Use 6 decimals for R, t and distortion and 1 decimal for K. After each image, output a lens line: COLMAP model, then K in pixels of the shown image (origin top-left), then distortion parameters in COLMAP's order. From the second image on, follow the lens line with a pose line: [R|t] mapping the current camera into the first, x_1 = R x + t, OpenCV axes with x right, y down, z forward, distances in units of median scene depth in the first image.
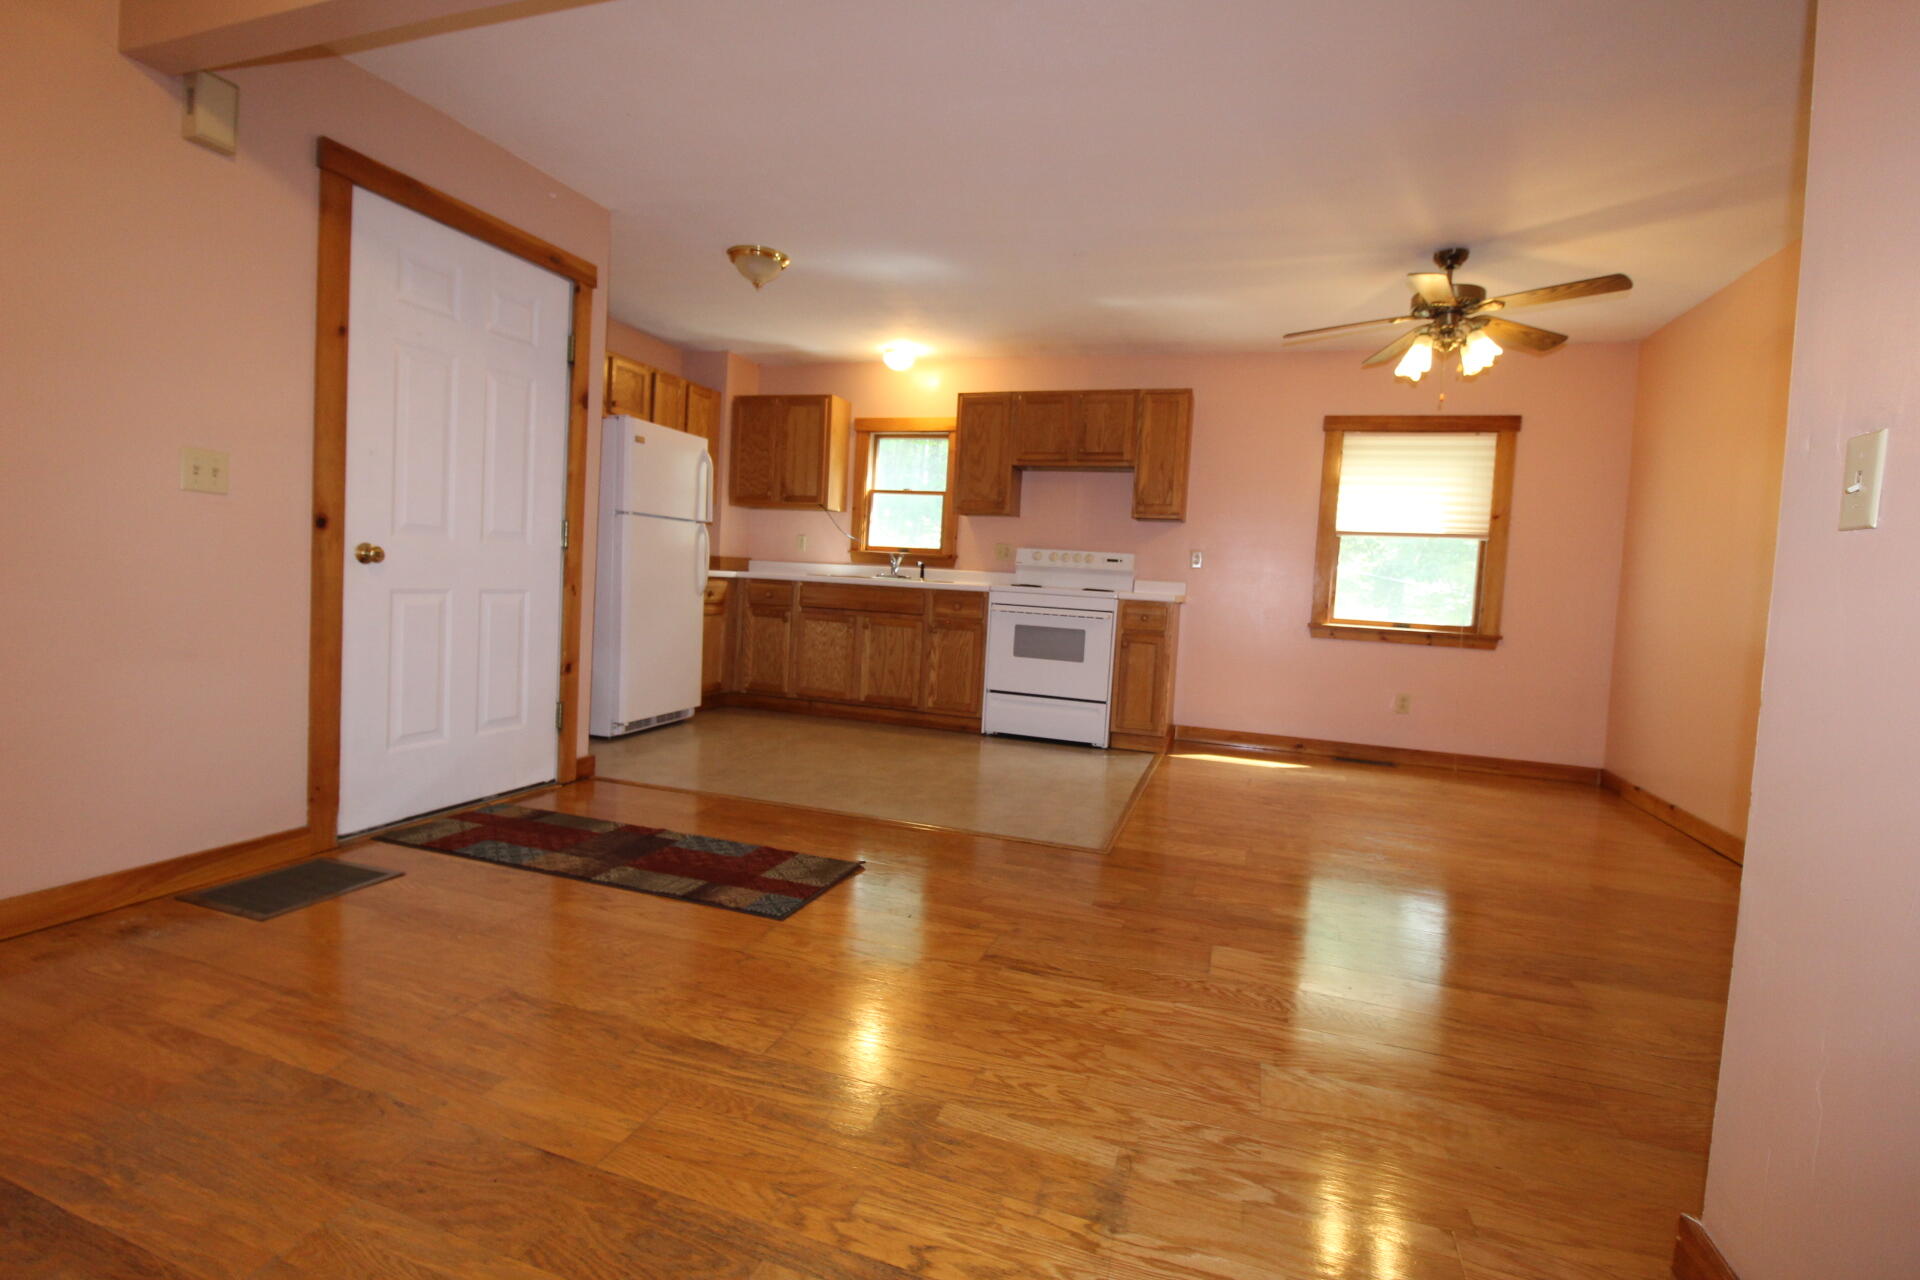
lens RADIAL K [[889.0, 0, 956.4], [0, 889.0, 626.3], [0, 0, 1]] dist [-0.007029, -0.009747]
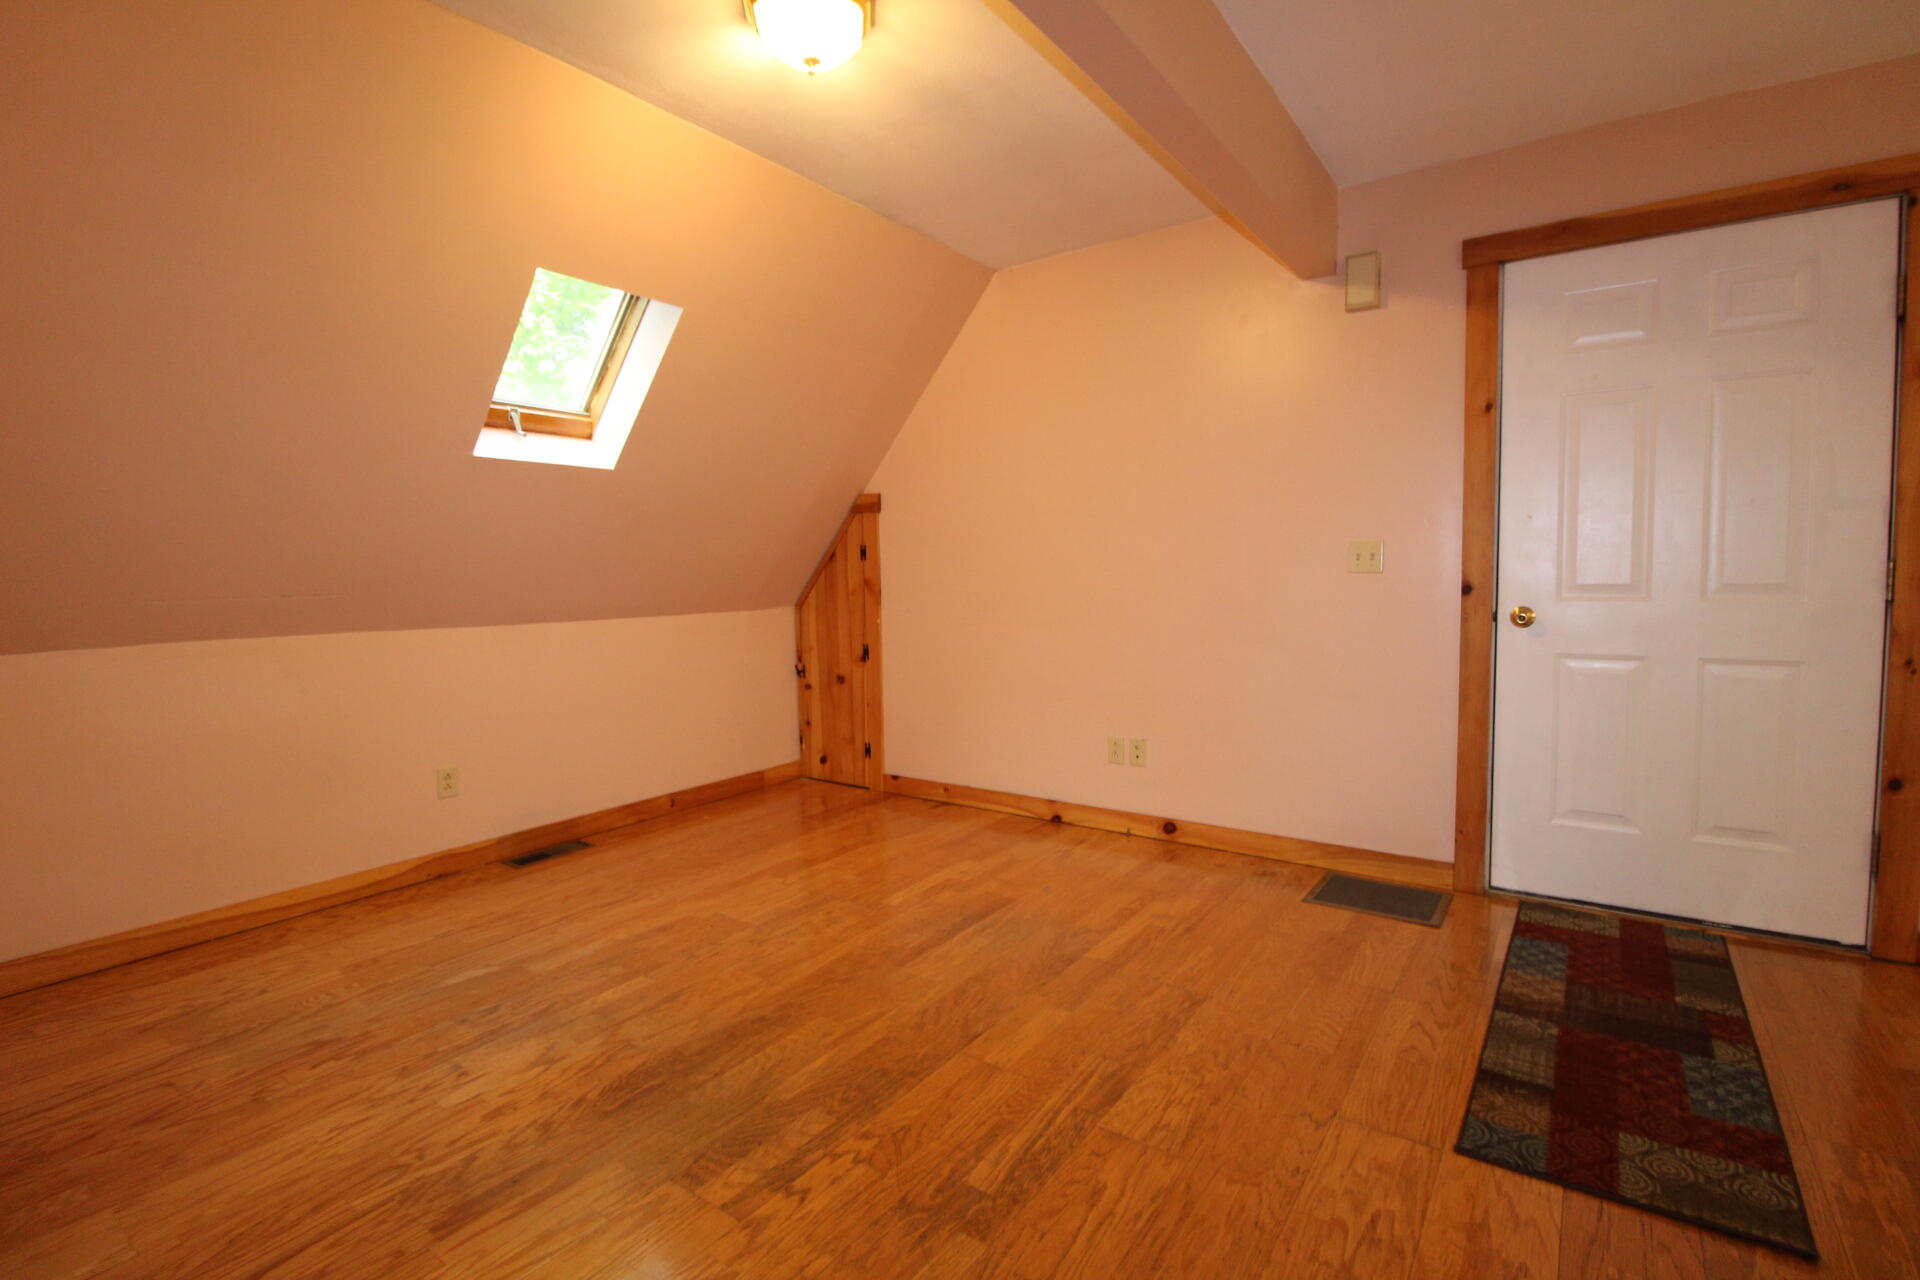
lens RADIAL K [[889.0, 0, 954.5], [0, 889.0, 623.7], [0, 0, 1]] dist [-0.007029, -0.009747]
pose [[-0.293367, 0.012126, -0.955923, 0.298707], [-0.053598, 0.998138, 0.029111, -0.042381], [0.954496, 0.059776, -0.292171, 0.416904]]
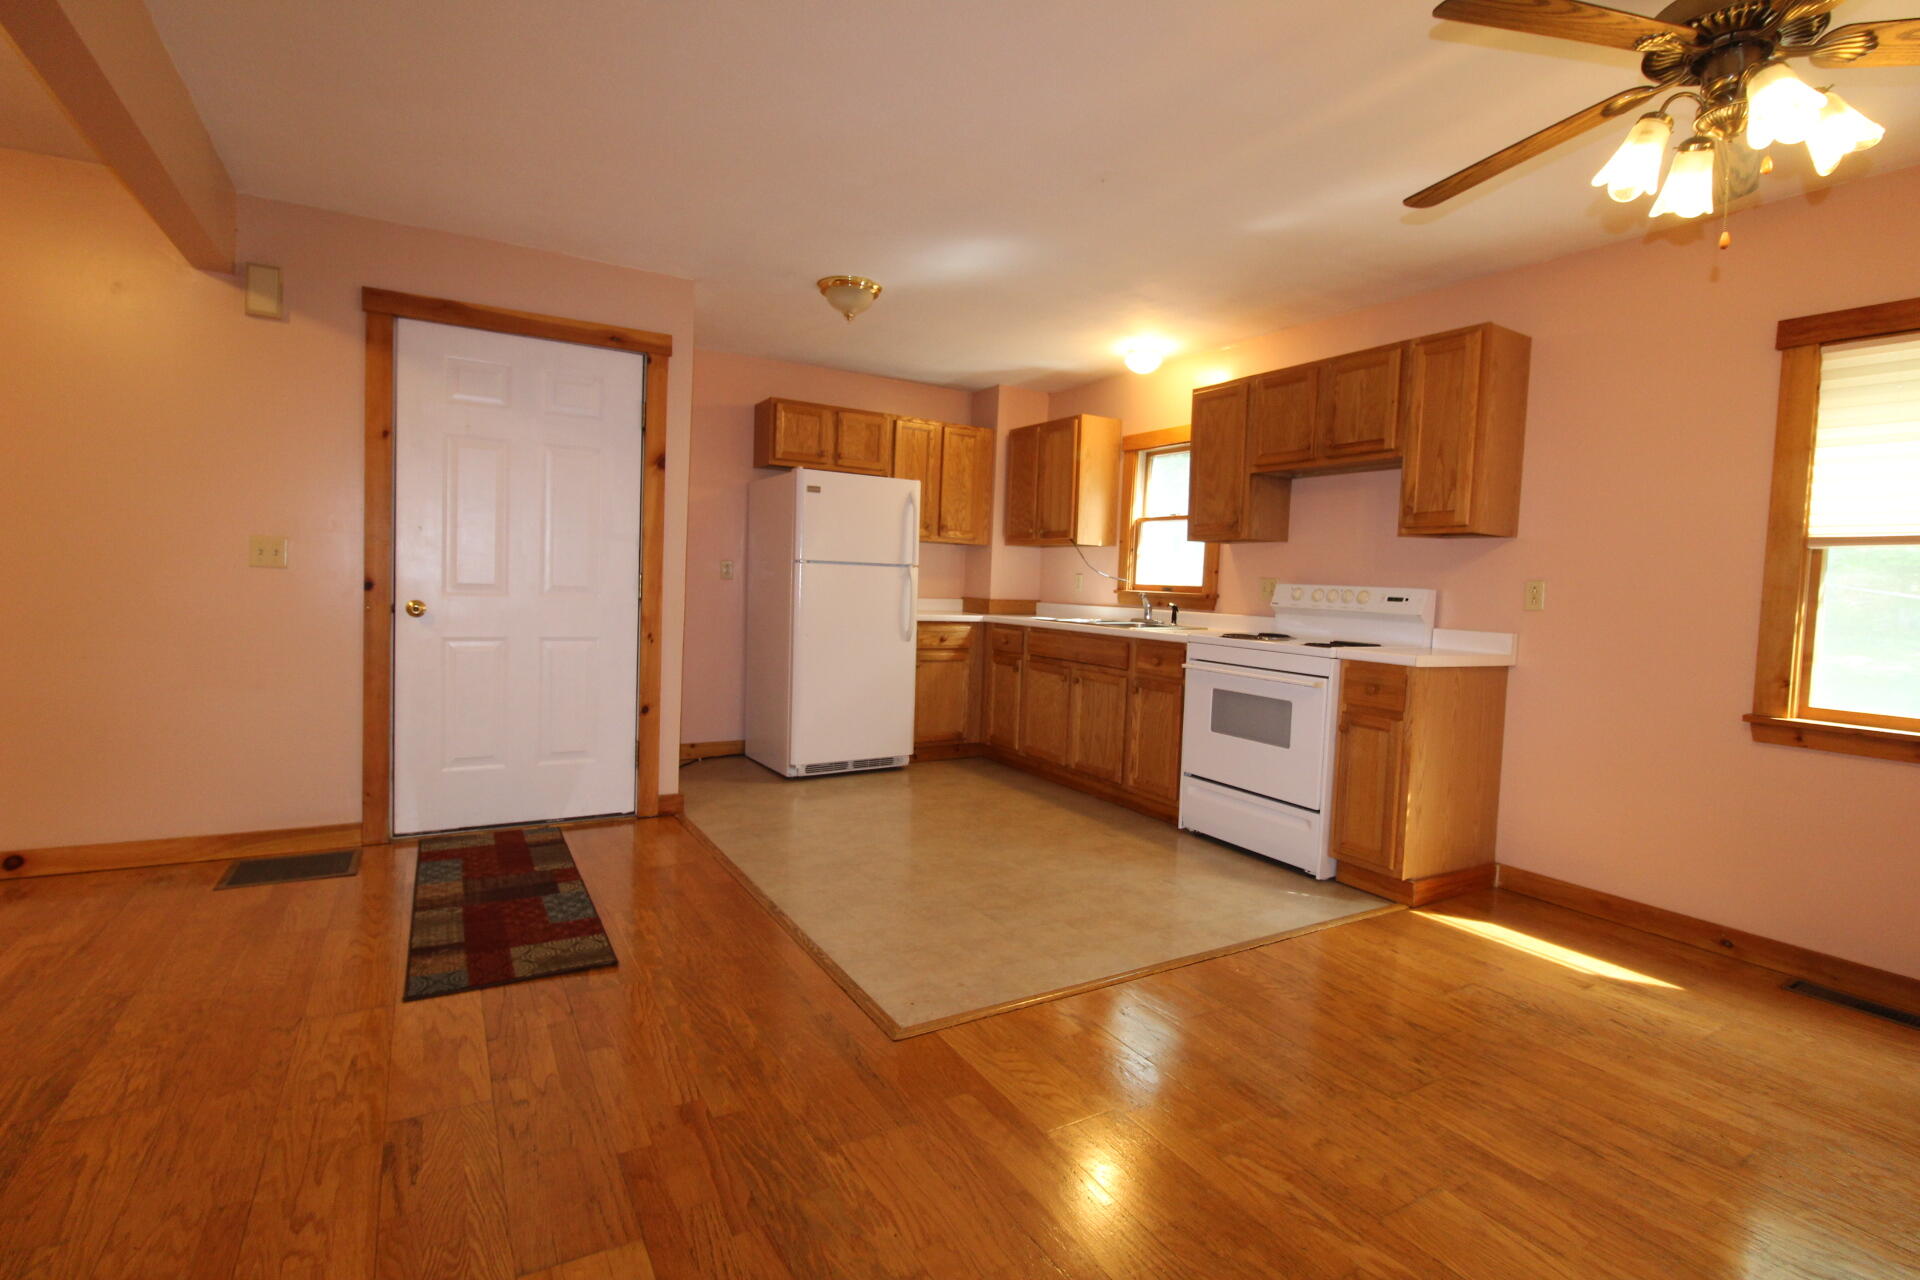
lens RADIAL K [[889.0, 0, 958.7], [0, 889.0, 626.0], [0, 0, 1]] dist [-0.007029, -0.009747]
pose [[0.758299, 0.007421, -0.651865, 0.442915], [-0.033126, 0.999082, -0.027161, -0.030532], [0.651065, 0.042190, 0.757848, 0.341973]]
